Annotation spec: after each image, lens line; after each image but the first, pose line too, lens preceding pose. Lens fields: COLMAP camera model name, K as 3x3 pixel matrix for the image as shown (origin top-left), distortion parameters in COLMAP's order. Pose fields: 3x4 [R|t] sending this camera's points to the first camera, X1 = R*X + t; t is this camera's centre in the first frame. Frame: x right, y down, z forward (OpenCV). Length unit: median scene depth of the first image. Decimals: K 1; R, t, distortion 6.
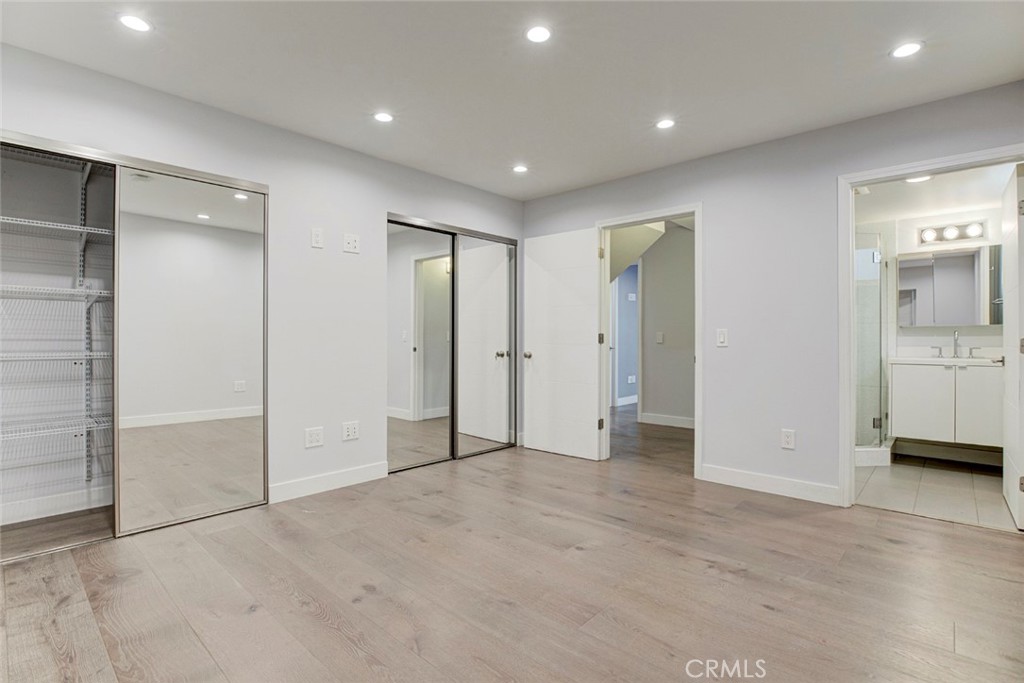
lens RADIAL K [[473.1, 0, 512.0], [0, 473.1, 335.6], [0, 0, 1]] dist [-0.006276, -0.000090]
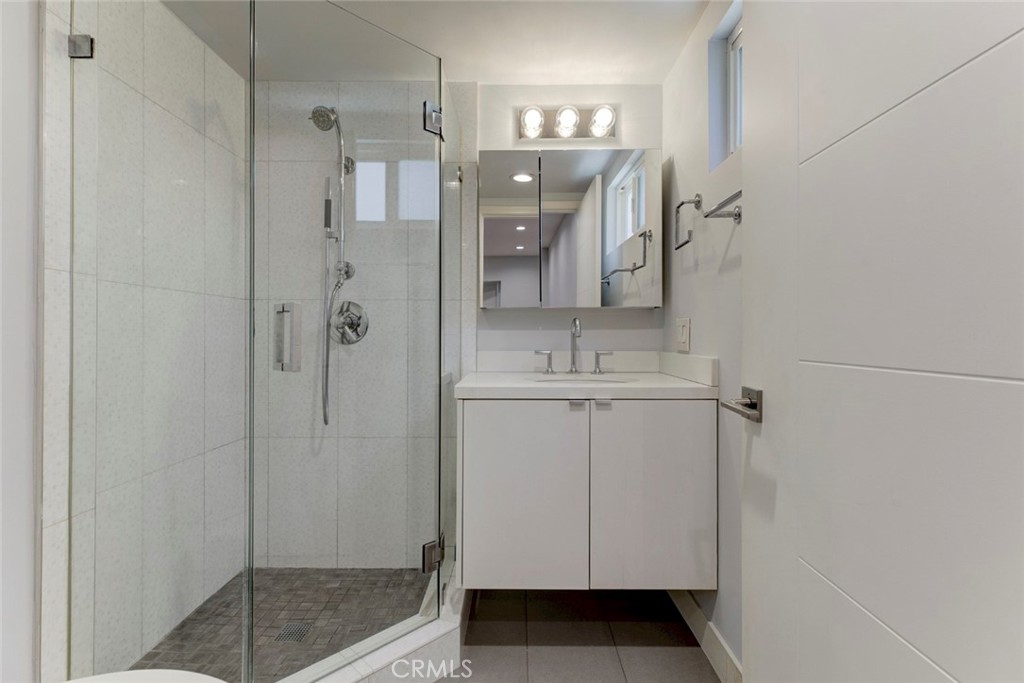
lens RADIAL K [[473.1, 0, 512.0], [0, 473.1, 335.6], [0, 0, 1]] dist [-0.006276, -0.000090]
pose [[0.737384, 0.003236, 0.675466, 0.573586], [-0.003322, 0.999994, -0.001164, 0.009256], [-0.675465, -0.001386, 0.737391, 0.690144]]
